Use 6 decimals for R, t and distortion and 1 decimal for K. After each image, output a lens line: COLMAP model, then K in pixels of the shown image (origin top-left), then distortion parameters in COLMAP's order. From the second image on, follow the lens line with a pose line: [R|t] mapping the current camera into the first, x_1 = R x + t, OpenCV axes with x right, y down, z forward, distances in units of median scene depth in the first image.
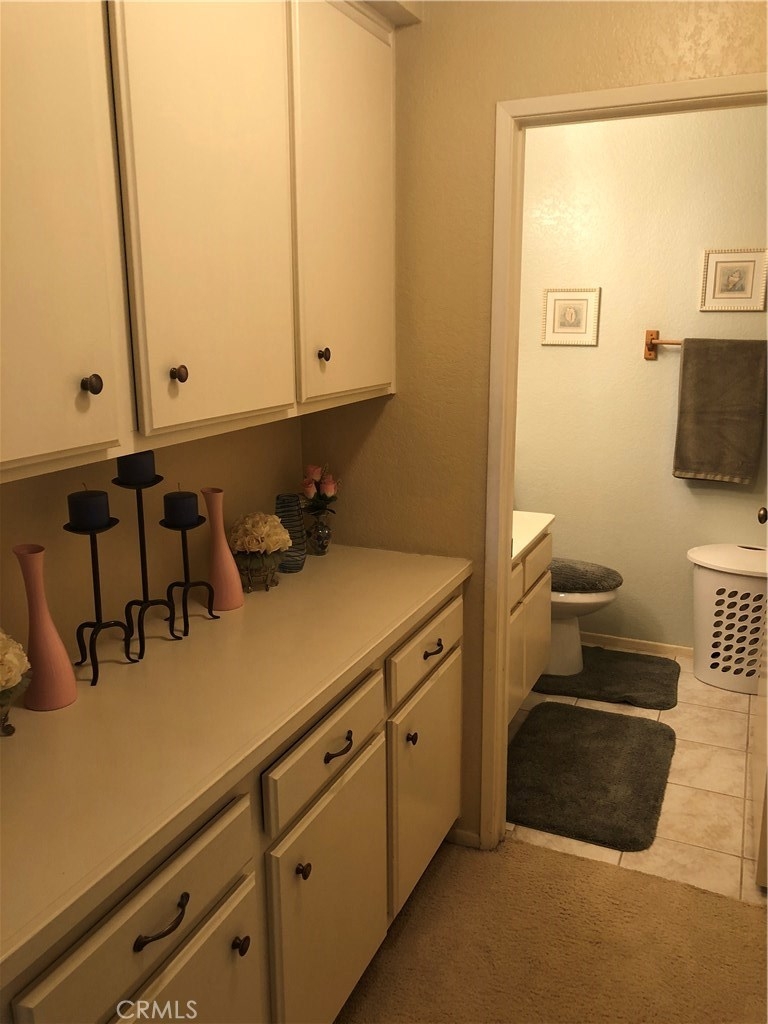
lens RADIAL K [[838.0, 0, 383.0], [0, 838.0, 505.8], [0, 0, 1]] dist [0.012209, -0.002581]
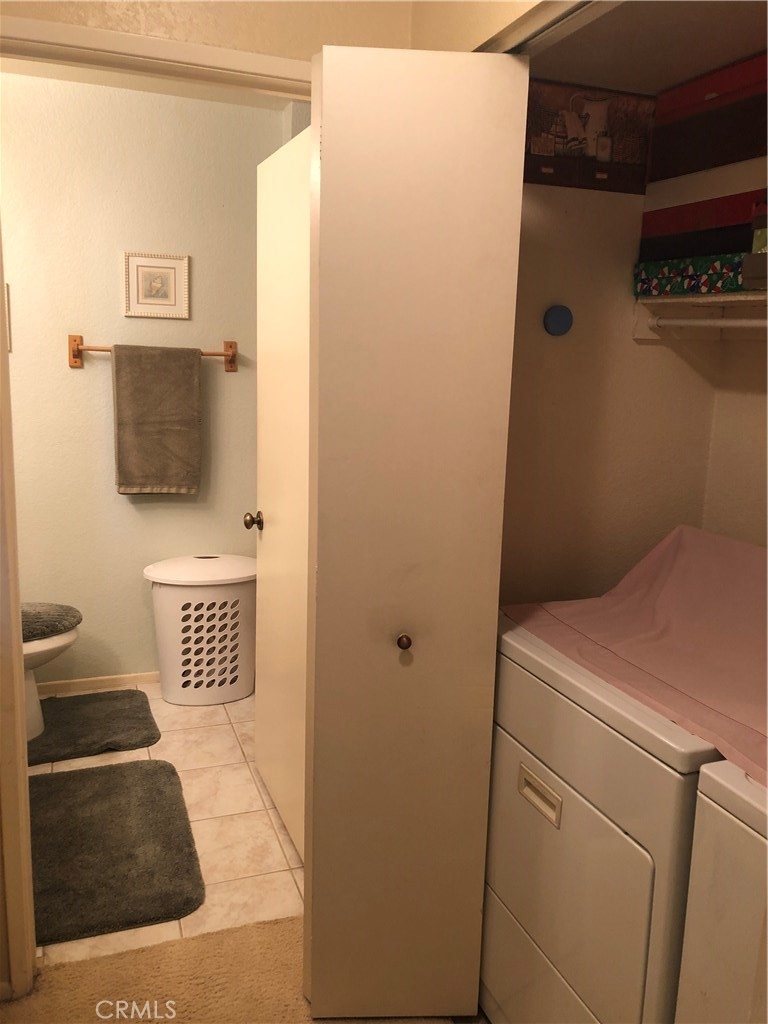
lens RADIAL K [[838.0, 0, 388.5], [0, 838.0, 502.9], [0, 0, 1]] dist [0.012209, -0.002581]
pose [[0.712279, -0.101938, 0.694454, -0.088637], [0.122264, 0.992291, 0.020254, -0.007153], [-0.691165, 0.070480, 0.719252, 0.134477]]
